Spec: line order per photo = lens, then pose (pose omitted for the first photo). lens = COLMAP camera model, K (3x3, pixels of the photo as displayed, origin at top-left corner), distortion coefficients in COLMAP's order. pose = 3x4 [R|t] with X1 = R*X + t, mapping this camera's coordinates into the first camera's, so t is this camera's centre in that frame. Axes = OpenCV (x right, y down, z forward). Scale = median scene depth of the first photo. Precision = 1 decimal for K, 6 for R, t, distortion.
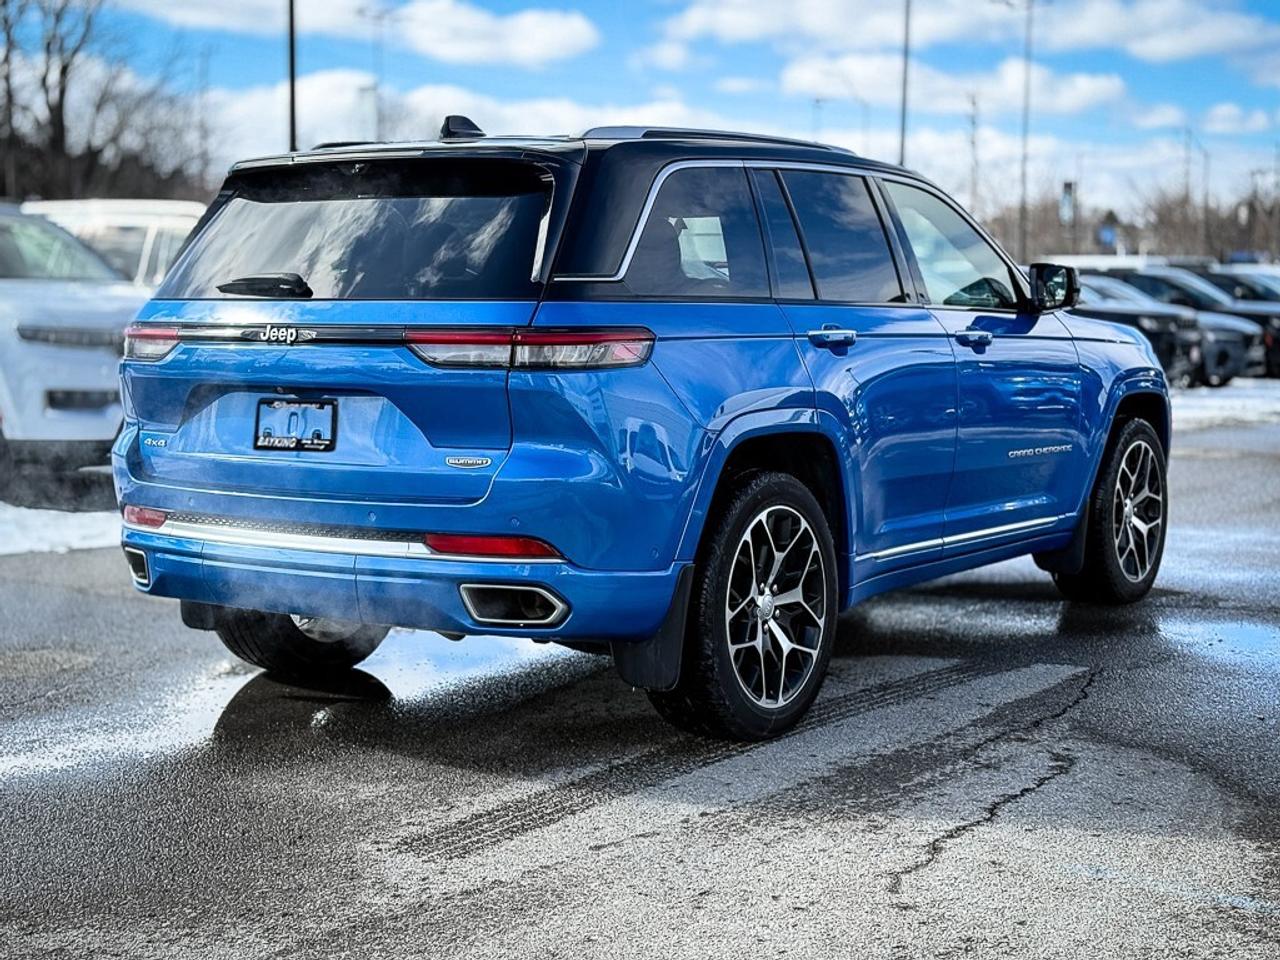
lens RADIAL K [[2211.5, 0, 638.9], [0, 2211.5, 523.2], [0, 0, 1]] dist [-0.028164, -0.015664]
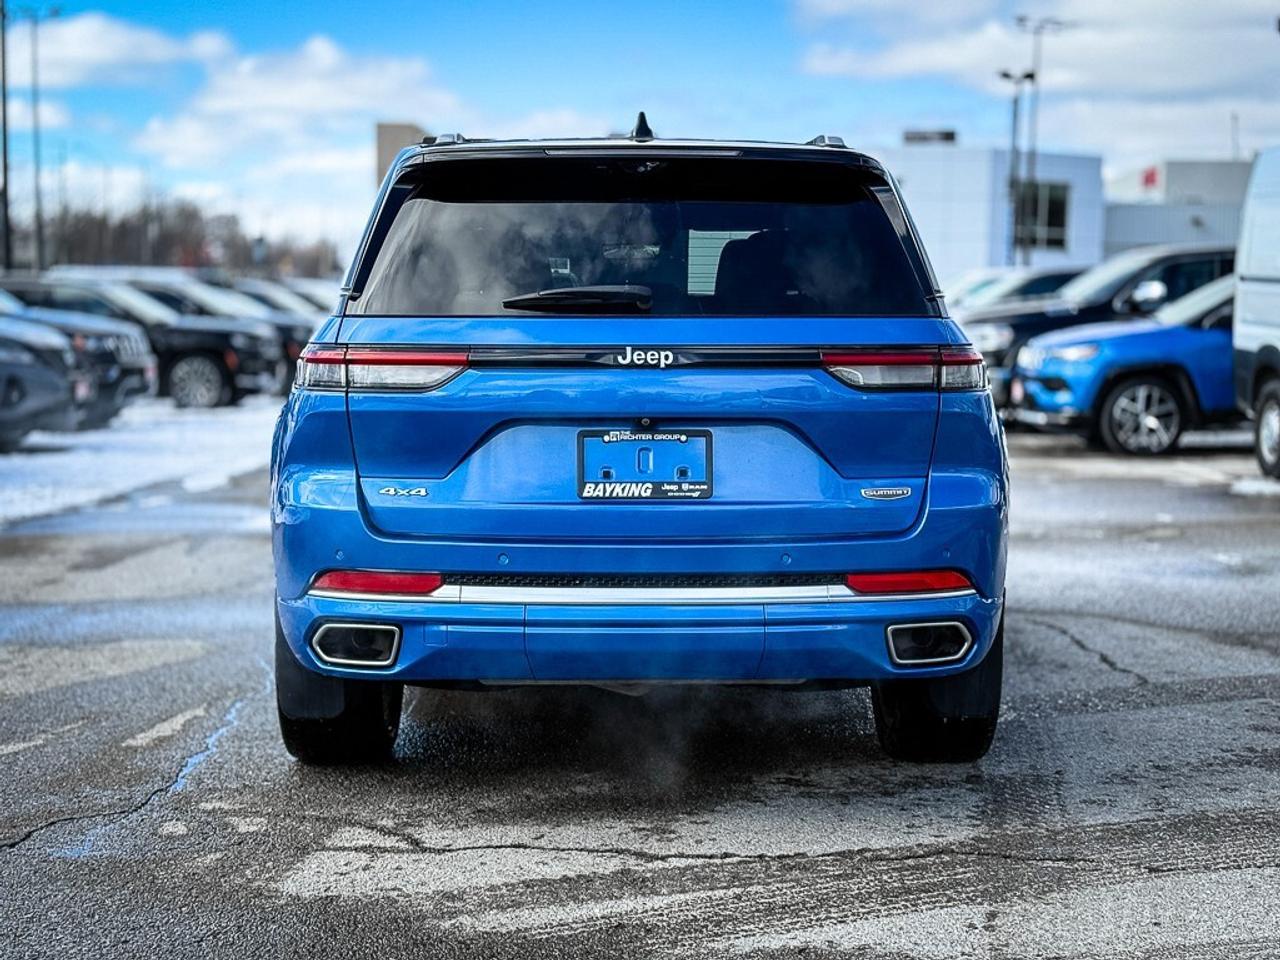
lens RADIAL K [[1859.5, 0, 640.0], [0, 1859.5, 480.0], [0, 0, 1]] dist [0.178081, 0.000007]
pose [[0.809978, -0.052941, 0.584066, -0.593864], [0.059752, 0.998184, 0.007615, -0.043643], [-0.583408, 0.028732, 0.811671, 0.414828]]
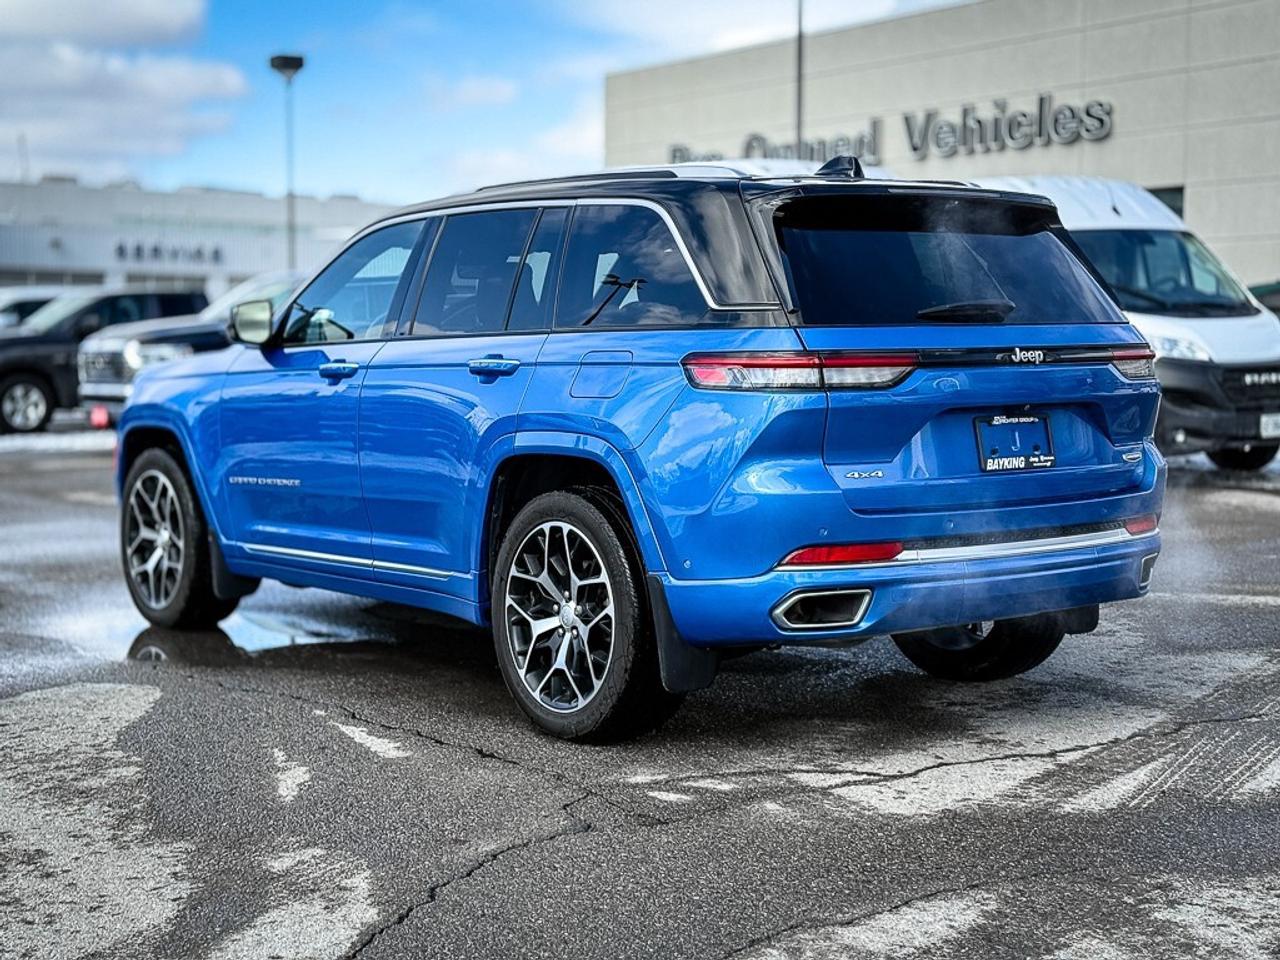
lens RADIAL K [[1938.1, 0, 639.5], [0, 1938.1, 423.2], [0, 0, 1]] dist [0.149596, 0.016502]
pose [[0.303700, -0.050245, 0.951442, -1.137066], [0.105185, 0.994272, 0.018932, -0.091416], [-0.946944, 0.094328, 0.307245, 0.893084]]
